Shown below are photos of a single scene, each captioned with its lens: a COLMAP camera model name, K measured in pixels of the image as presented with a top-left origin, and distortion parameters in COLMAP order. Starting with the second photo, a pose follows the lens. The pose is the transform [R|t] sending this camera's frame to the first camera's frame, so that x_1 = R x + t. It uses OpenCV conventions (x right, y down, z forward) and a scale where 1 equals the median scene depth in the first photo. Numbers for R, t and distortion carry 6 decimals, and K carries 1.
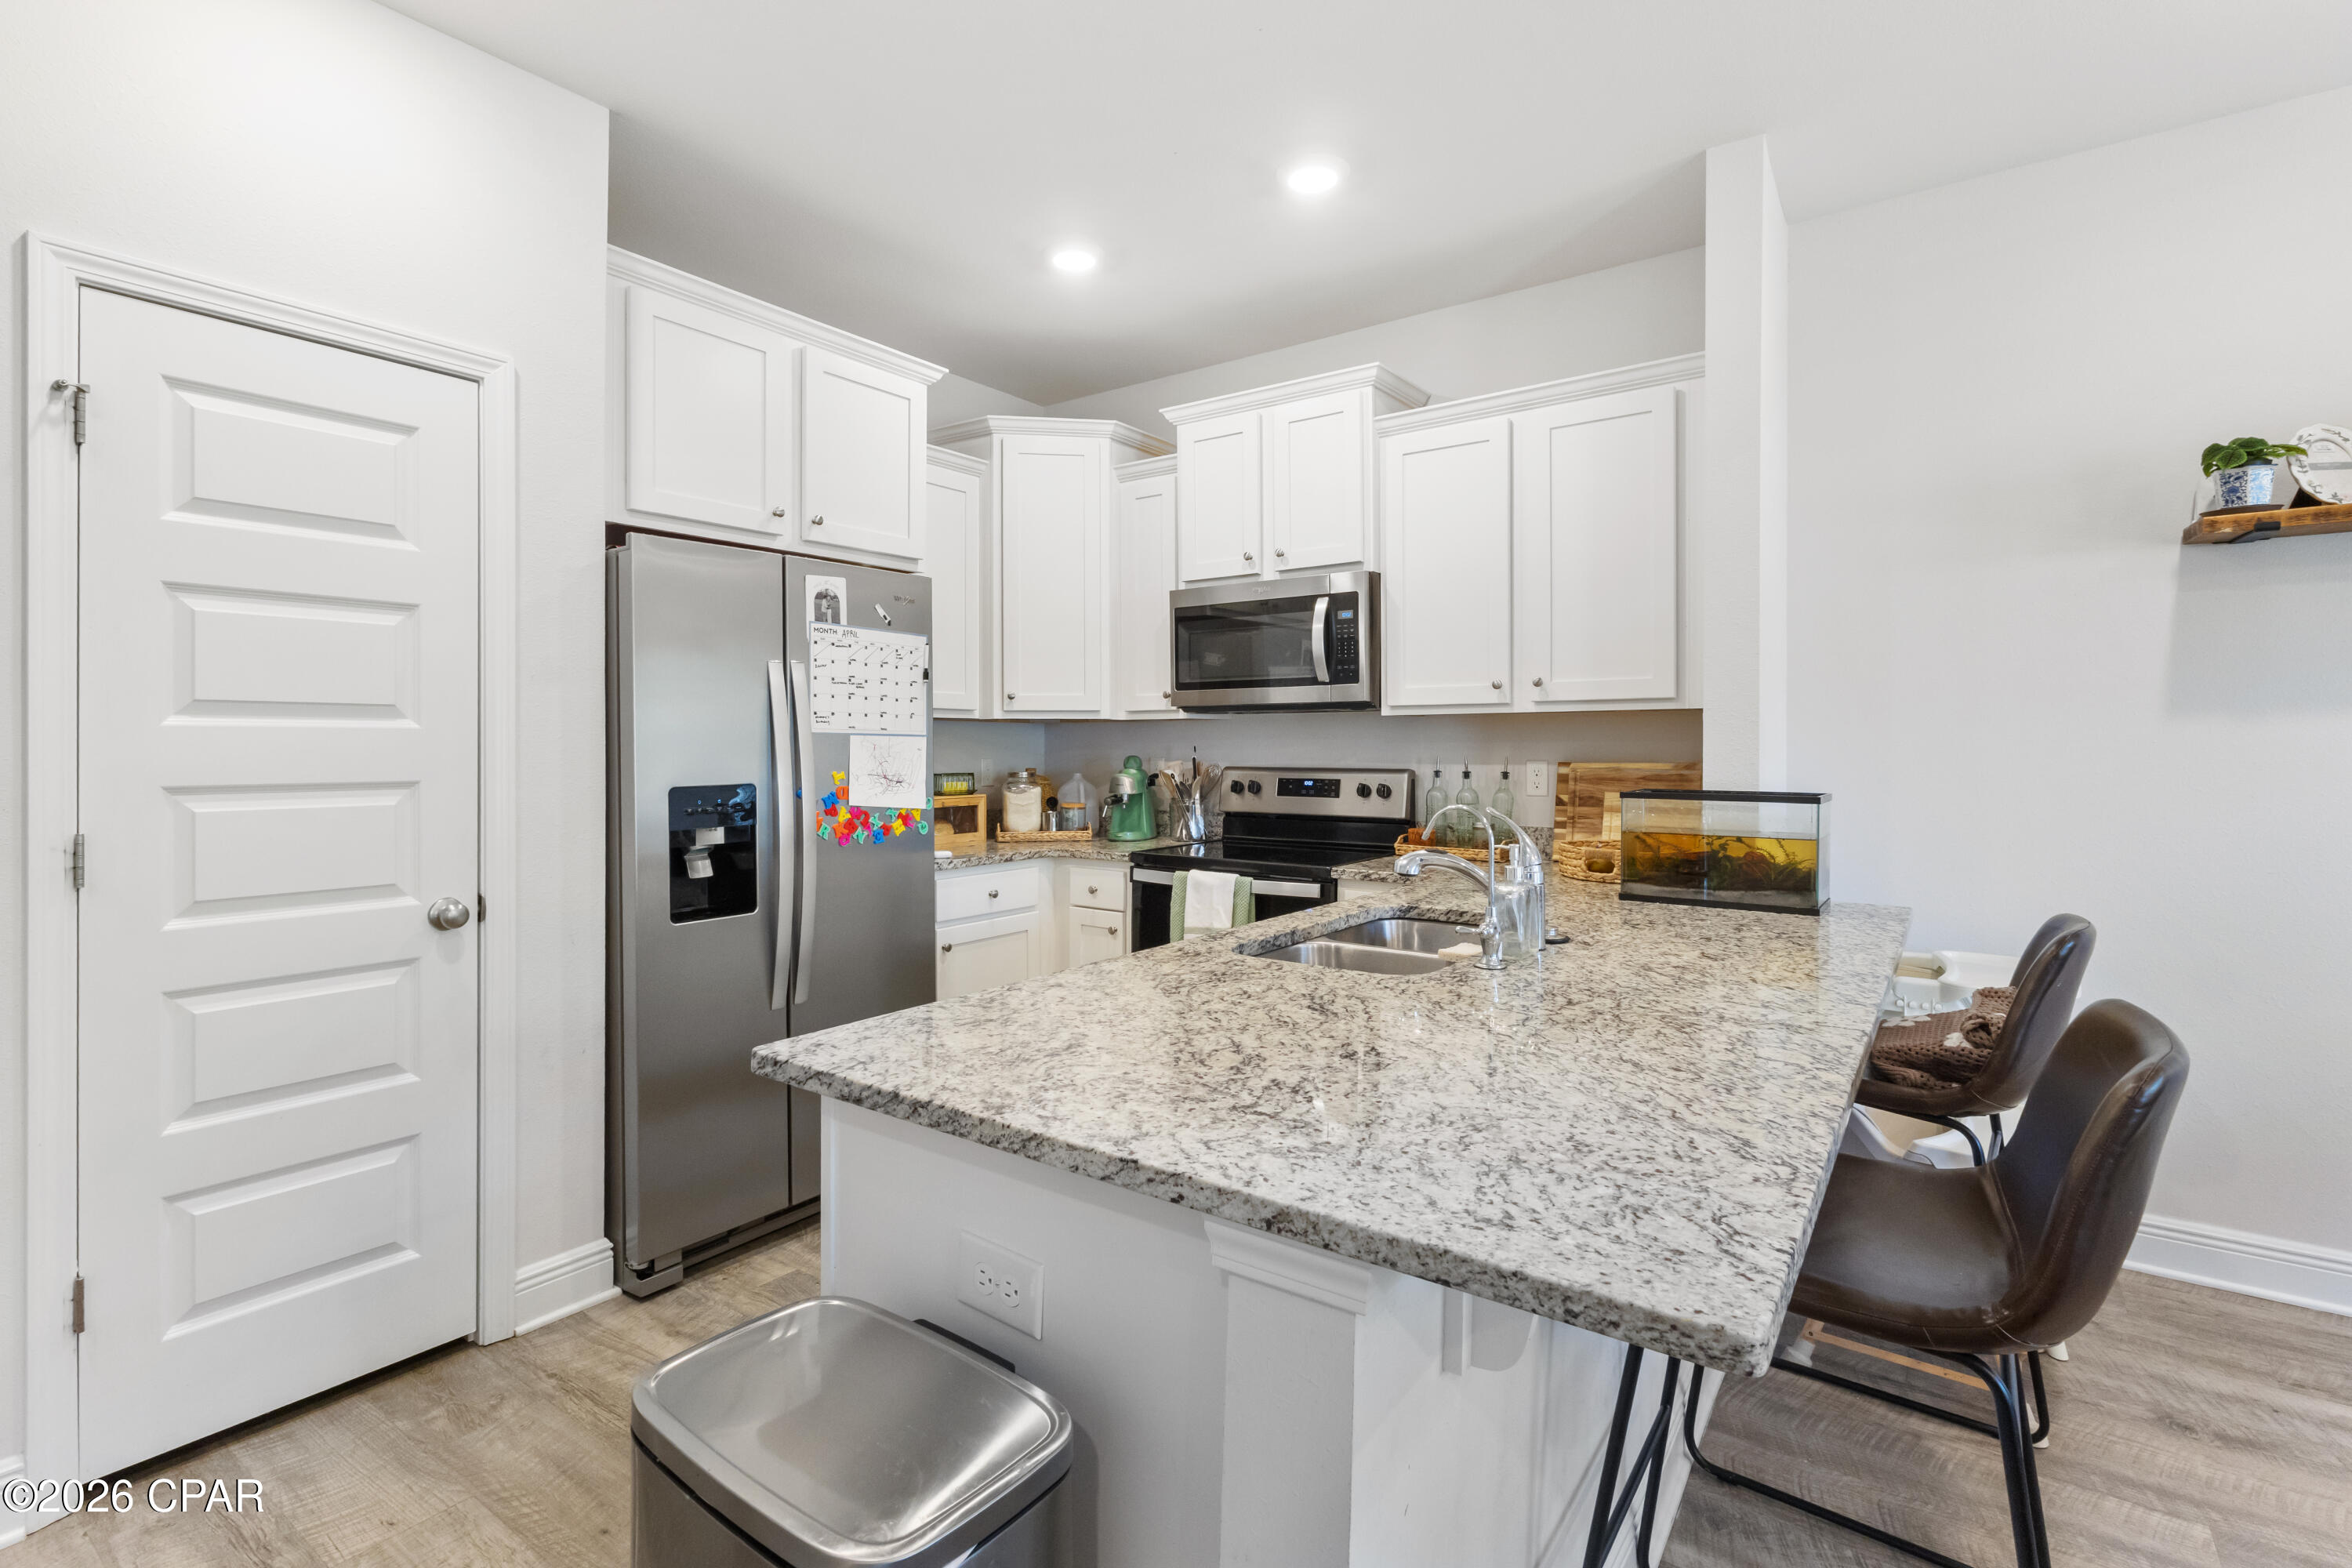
lens RADIAL K [[1093.0, 0, 1175.0], [0, 1093.0, 769.3], [0, 0, 1]] dist [0.000543, 0.000180]
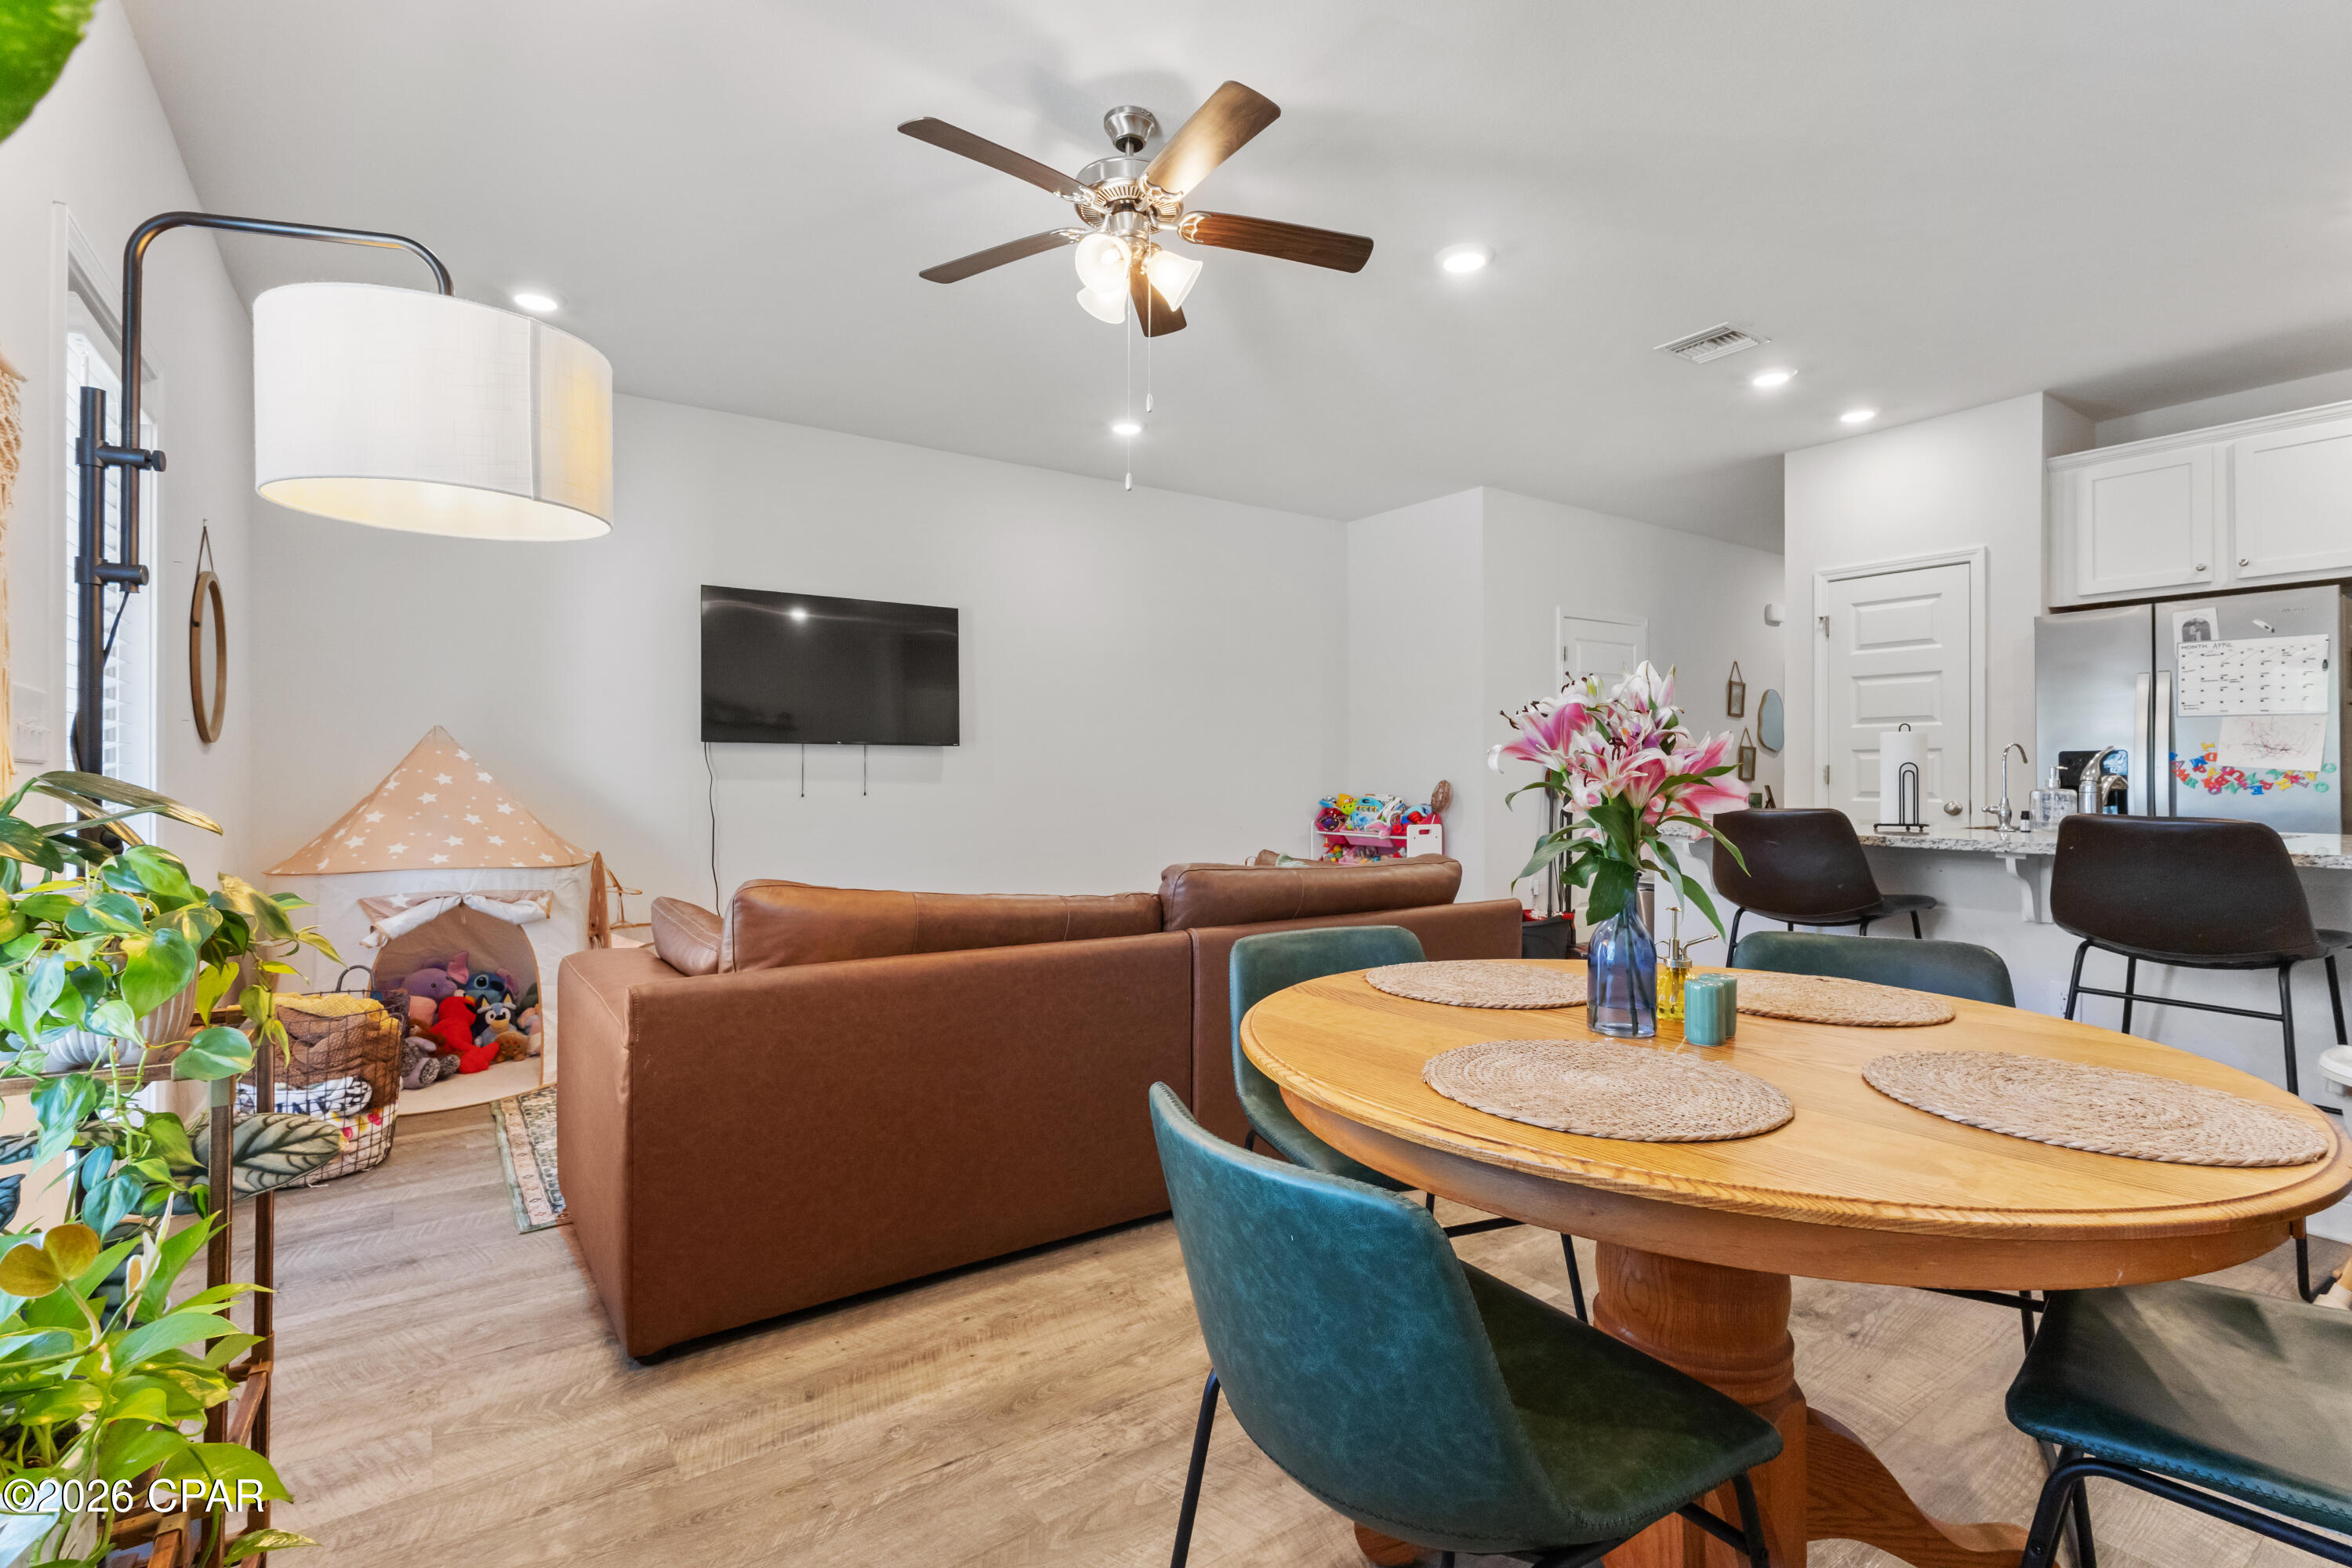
lens RADIAL K [[1104.9, 0, 1180.9], [0, 1104.9, 772.4], [0, 0, 1]] dist [0.023767, -0.008395]
pose [[-0.331650, -0.000061, -0.943402, 1.572372], [-0.019672, 0.999783, 0.006851, 0.059945], [0.943197, 0.020831, -0.331580, 0.214509]]
